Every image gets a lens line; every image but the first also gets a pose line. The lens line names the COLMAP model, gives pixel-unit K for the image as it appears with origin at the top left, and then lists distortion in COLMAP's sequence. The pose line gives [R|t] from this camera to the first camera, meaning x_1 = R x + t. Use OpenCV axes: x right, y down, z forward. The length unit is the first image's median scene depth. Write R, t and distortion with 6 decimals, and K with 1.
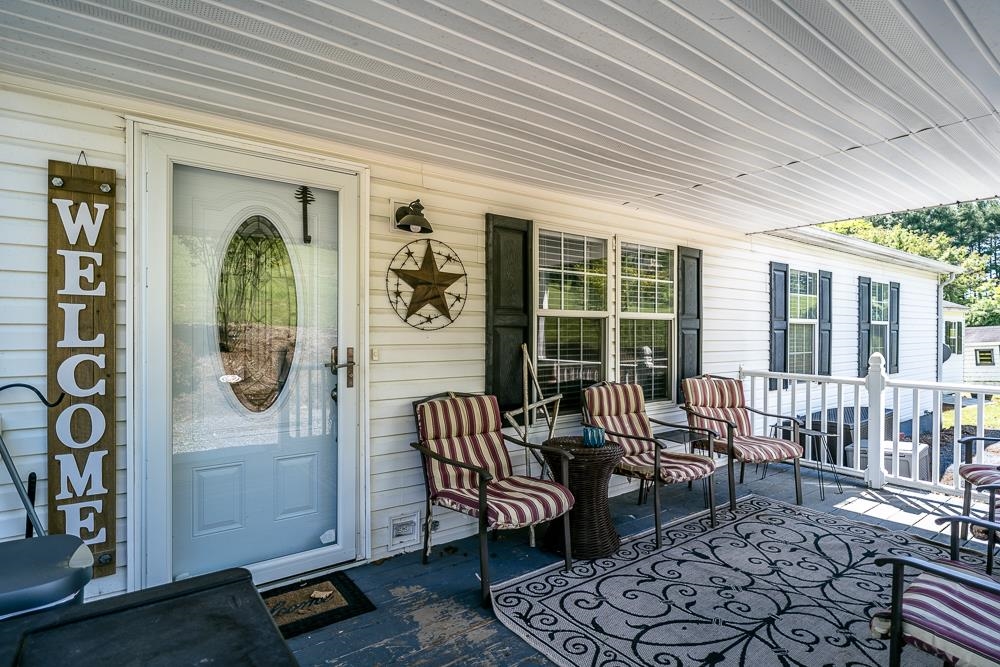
lens RADIAL K [[517.3, 0, 500.0], [0, 517.3, 333.5], [0, 0, 1]] dist [-0.002591, -0.000535]
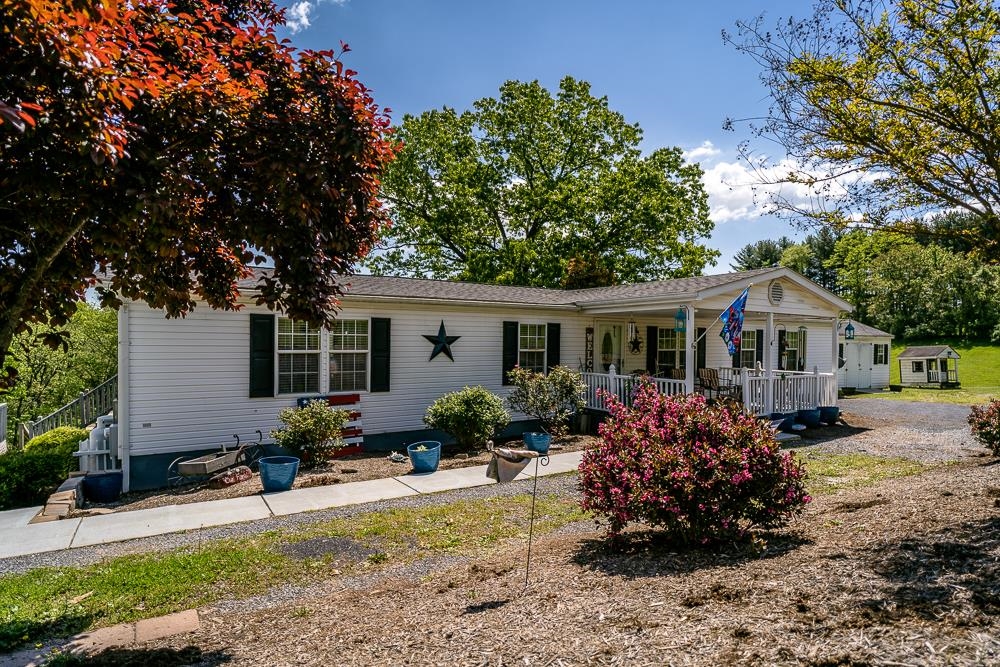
lens RADIAL K [[530.4, 0, 496.8], [0, 530.4, 331.5], [0, 0, 1]] dist [-0.003838, -0.001268]
pose [[0.997143, 0.011278, -0.074695, -0.205039], [-0.012192, 0.999856, -0.011785, -0.028599], [0.074552, 0.012662, 0.997137, -0.744482]]
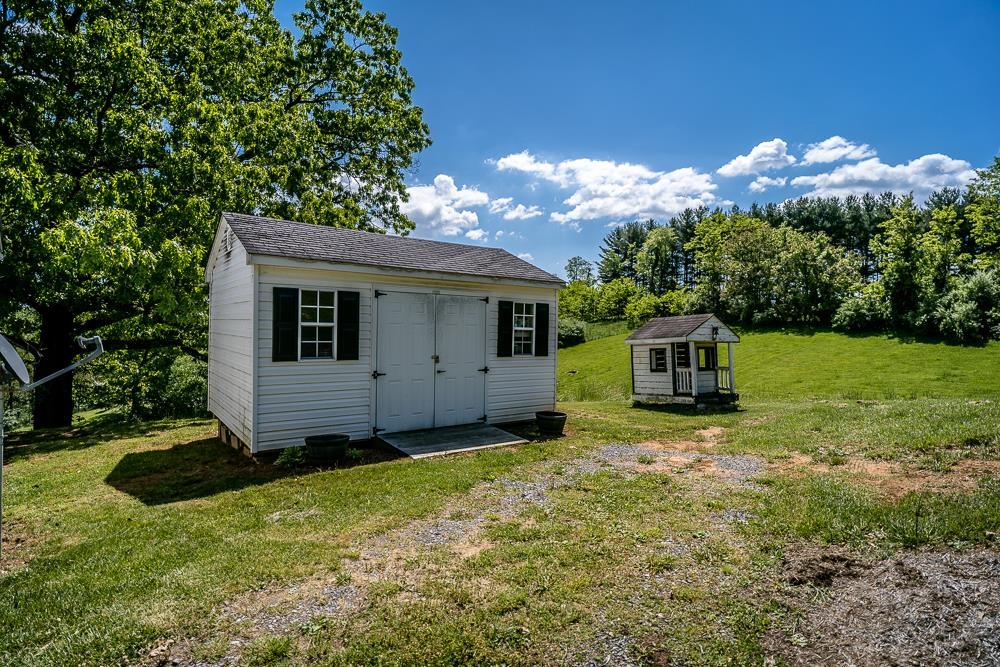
lens RADIAL K [[511.3, 0, 511.9], [0, 511.3, 331.0], [0, 0, 1]] dist [-0.002138, -0.000478]
pose [[0.994060, 0.019337, 0.107102, 0.773514], [-0.020357, 0.999757, 0.008433, 0.004973], [-0.106913, -0.010563, 0.994212, 0.383691]]
